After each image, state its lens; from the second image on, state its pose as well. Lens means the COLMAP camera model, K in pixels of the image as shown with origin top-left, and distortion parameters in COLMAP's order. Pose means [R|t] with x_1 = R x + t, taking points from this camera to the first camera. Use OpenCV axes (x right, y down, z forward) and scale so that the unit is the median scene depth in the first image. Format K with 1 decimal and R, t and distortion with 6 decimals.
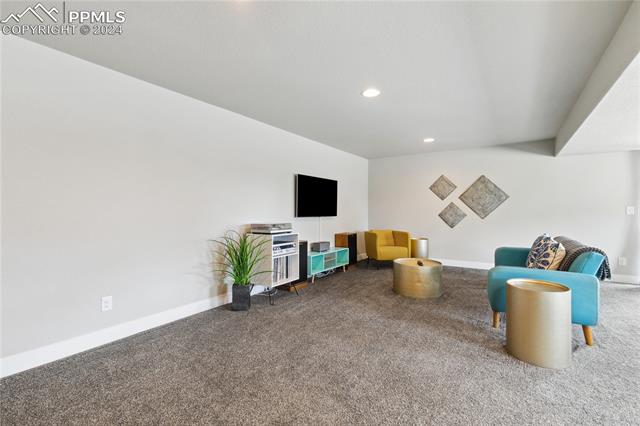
lens RADIAL K [[290.3, 0, 319.8], [0, 290.3, 212.3], [0, 0, 1]] dist [0.011066, -0.002013]
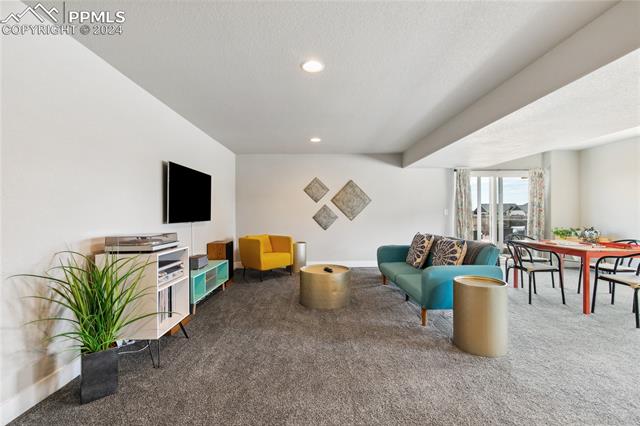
lens RADIAL K [[290.3, 0, 321.5], [0, 290.3, 211.3], [0, 0, 1]] dist [0.011066, -0.002013]
pose [[0.819832, -0.001518, 0.572602, -0.215910], [0.008706, 0.999914, -0.009815, -0.002306], [-0.572537, 0.013032, 0.819775, 0.269433]]
